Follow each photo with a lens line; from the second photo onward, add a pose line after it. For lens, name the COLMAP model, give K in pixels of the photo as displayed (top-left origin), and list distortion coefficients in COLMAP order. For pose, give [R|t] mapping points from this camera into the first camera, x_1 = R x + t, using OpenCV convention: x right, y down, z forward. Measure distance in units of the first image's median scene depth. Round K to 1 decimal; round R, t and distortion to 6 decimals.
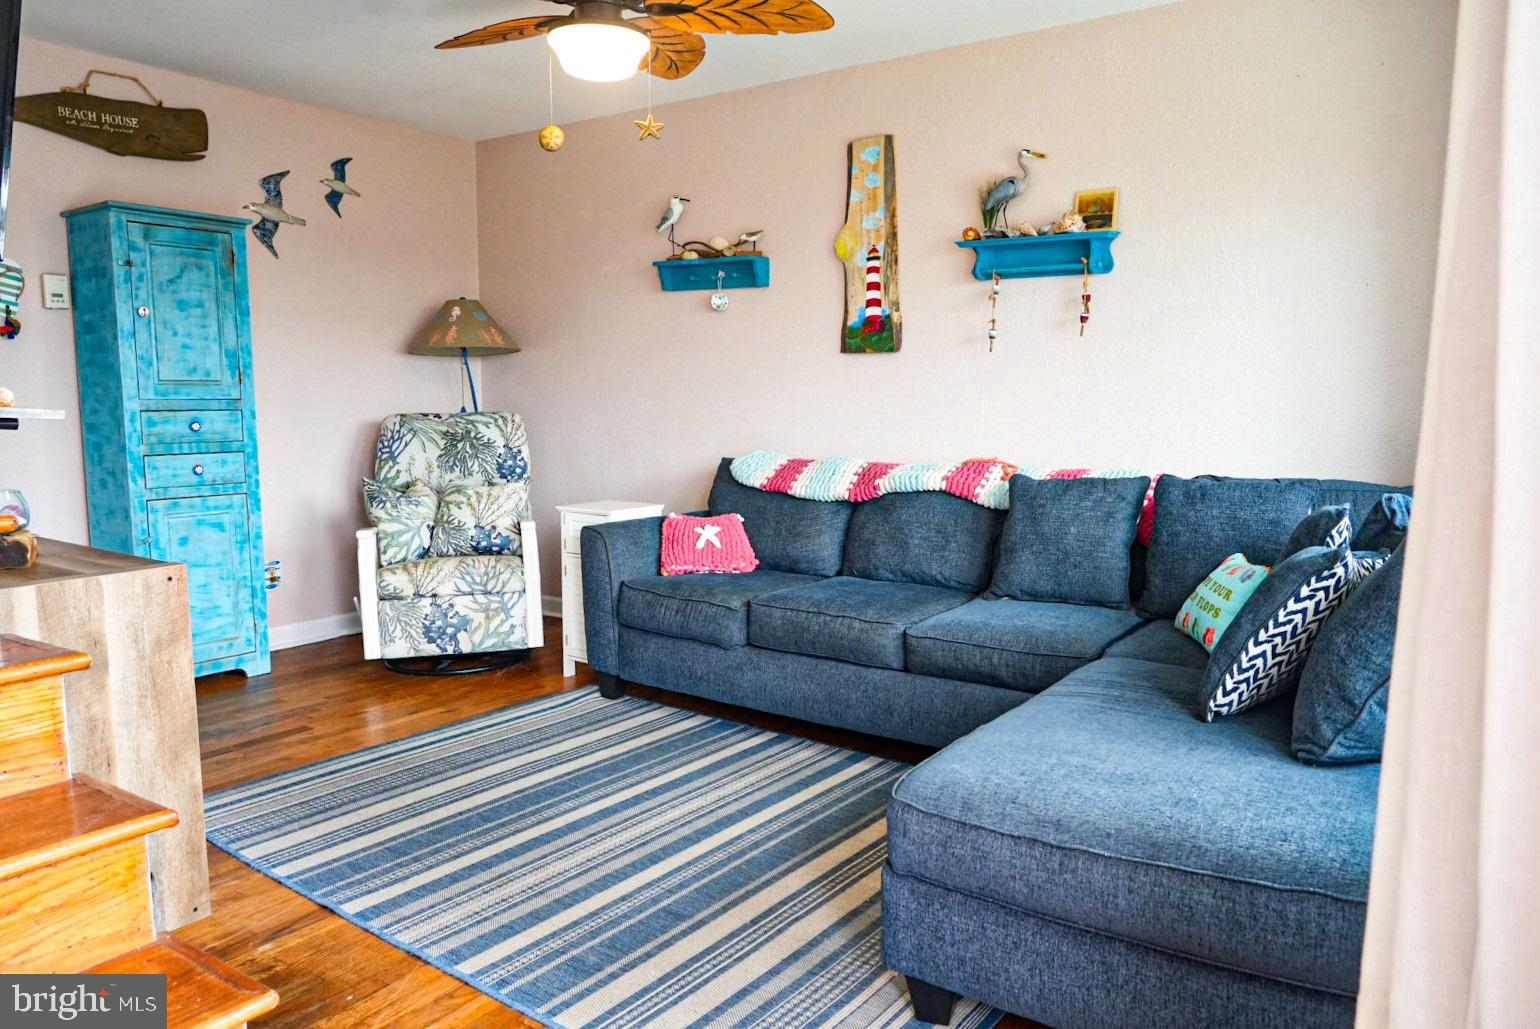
lens RADIAL K [[1083.1, 0, 764.1], [0, 1083.1, 534.6], [0, 0, 1]] dist [-0.014213, 0.004409]
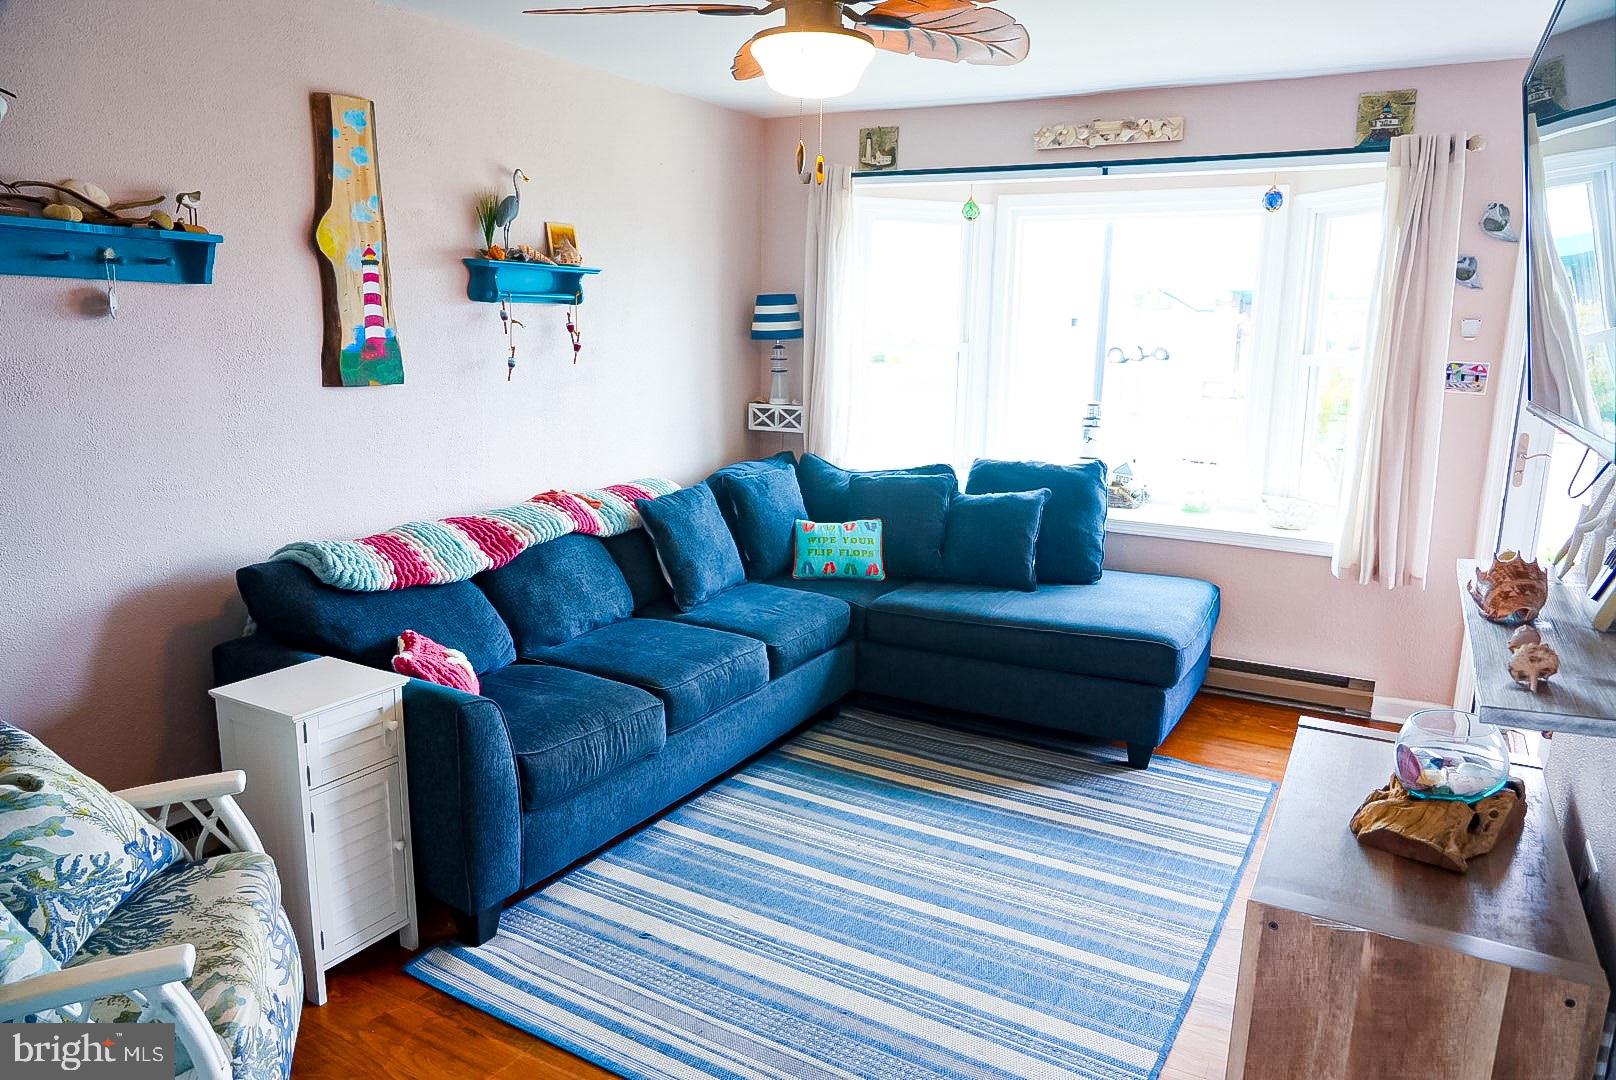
lens RADIAL K [[1136.5, 0, 801.8], [0, 1136.5, 561.1], [0, 0, 1]] dist [-0.014213, 0.004409]
pose [[-0.131622, -0.218405, 0.966941, -0.775934], [0.113246, 0.965729, 0.233546, -0.209426], [-0.984810, 0.140241, -0.102377, 0.833255]]
